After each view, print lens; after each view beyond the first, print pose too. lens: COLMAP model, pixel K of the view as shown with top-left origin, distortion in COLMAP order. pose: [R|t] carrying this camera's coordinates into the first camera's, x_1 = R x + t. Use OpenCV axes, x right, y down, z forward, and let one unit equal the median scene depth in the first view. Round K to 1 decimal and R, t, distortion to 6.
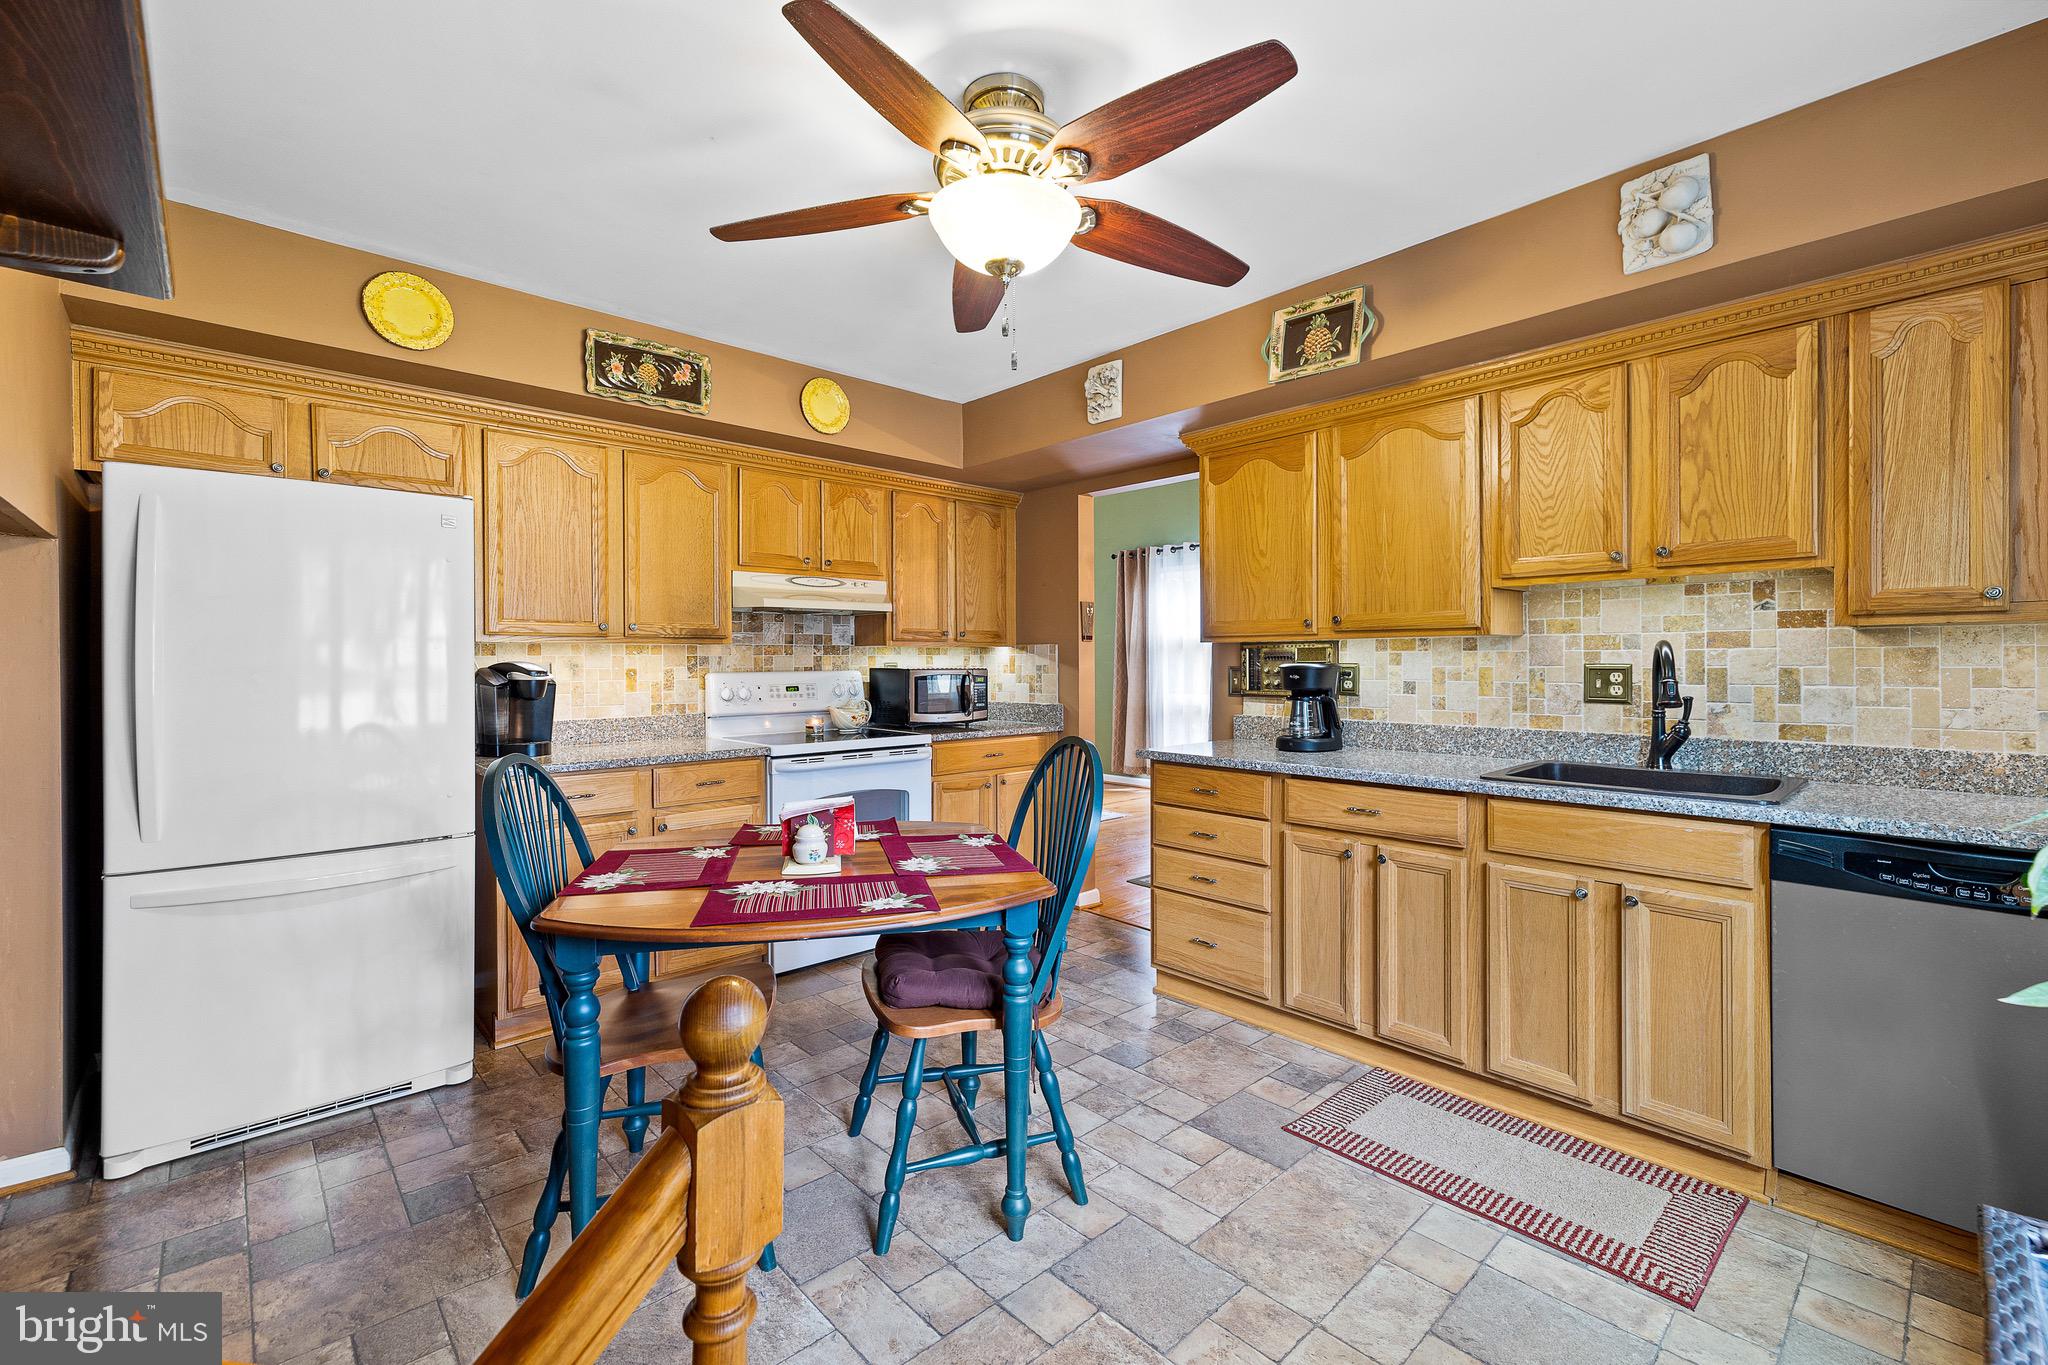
lens RADIAL K [[879.0, 0, 1021.8], [0, 879.0, 663.5], [0, 0, 1]] dist [0.002014, -0.000291]
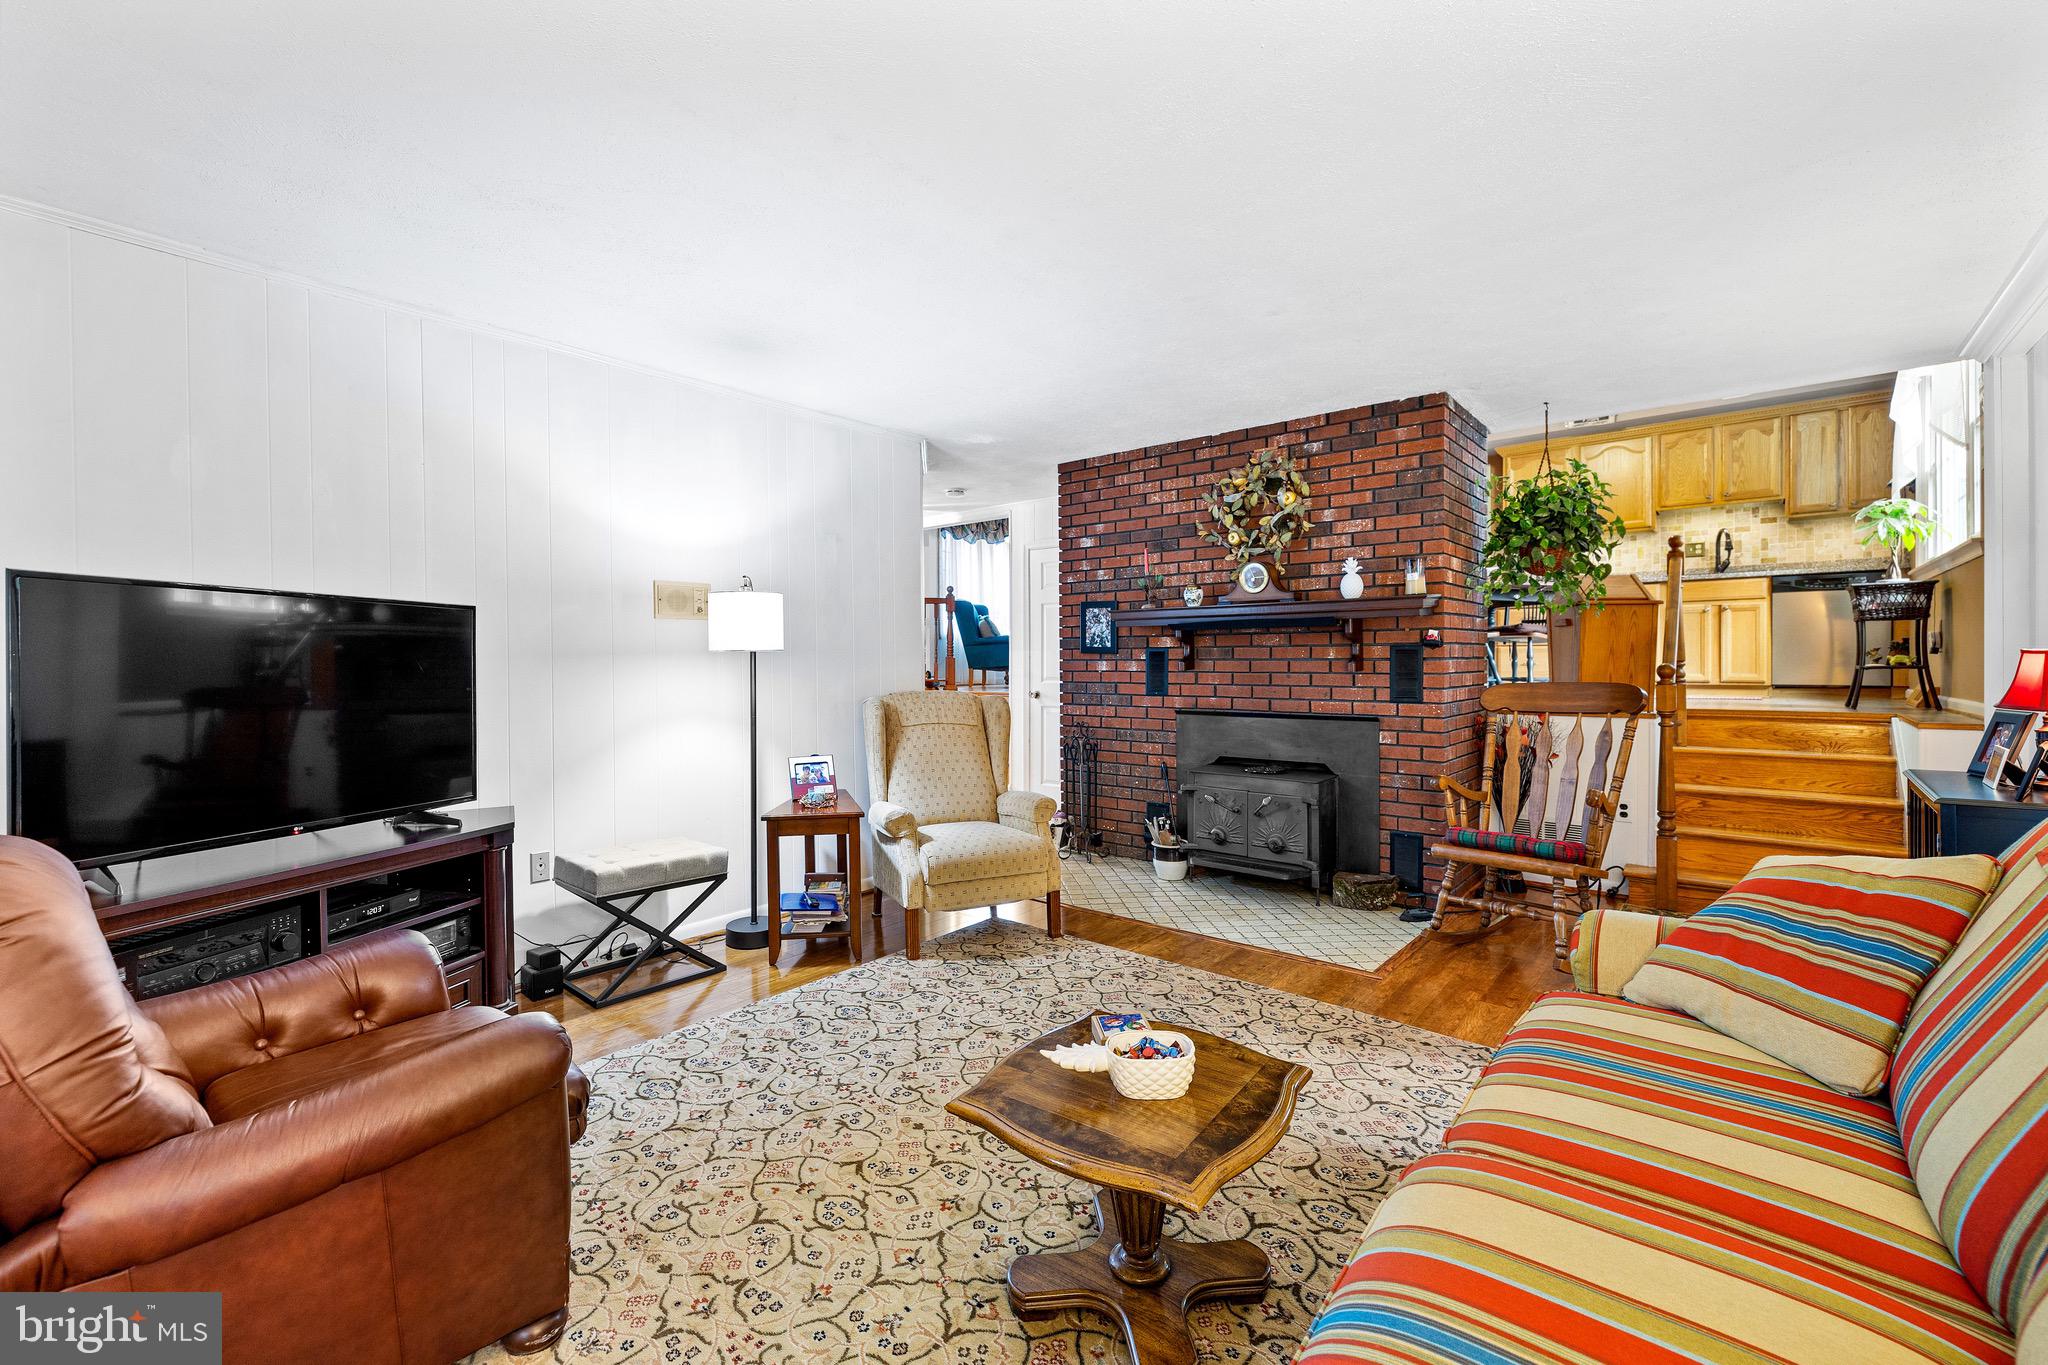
lens RADIAL K [[879.0, 0, 1021.8], [0, 879.0, 663.5], [0, 0, 1]] dist [0.002014, -0.000291]
pose [[0.992131, -0.000900, 0.125202, -1.951875], [0.000836, 0.999999, 0.000570, 0.429329], [-0.125202, -0.000461, 0.992131, -1.586691]]
